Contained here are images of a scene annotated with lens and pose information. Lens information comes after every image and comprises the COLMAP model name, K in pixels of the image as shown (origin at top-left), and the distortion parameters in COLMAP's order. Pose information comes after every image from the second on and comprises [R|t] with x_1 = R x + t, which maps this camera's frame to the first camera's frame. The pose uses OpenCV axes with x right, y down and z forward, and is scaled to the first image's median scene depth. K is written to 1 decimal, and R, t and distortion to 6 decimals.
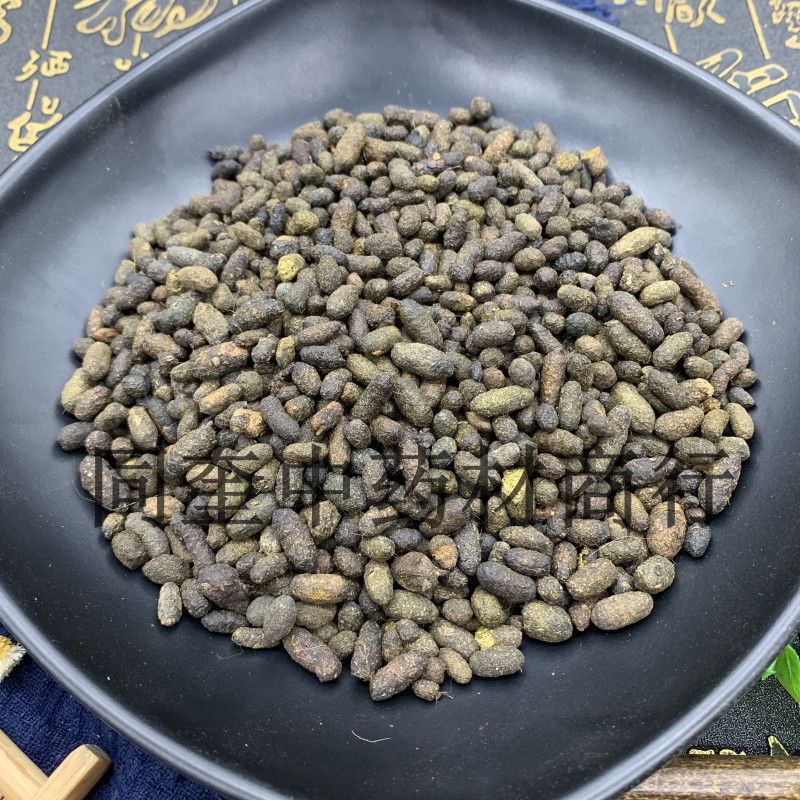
lens RADIAL K [[841.2, 0, 405.2], [0, 841.2, 401.7], [0, 0, 1]] dist [-0.043294, 0.000000]
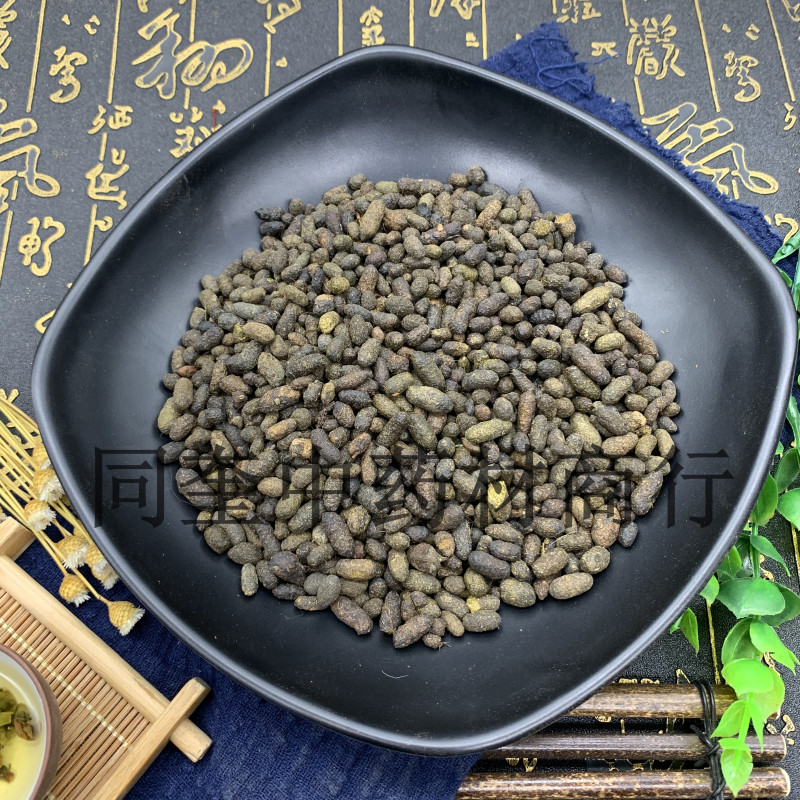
lens RADIAL K [[841.2, 0, 394.6], [0, 841.2, 396.3], [0, 0, 1]] dist [-0.043294, 0.000000]
pose [[0.999943, -0.001220, -0.010617, -0.020750], [0.002326, 0.994488, 0.104826, -0.192074], [0.010431, -0.104845, 0.994434, -0.333664]]
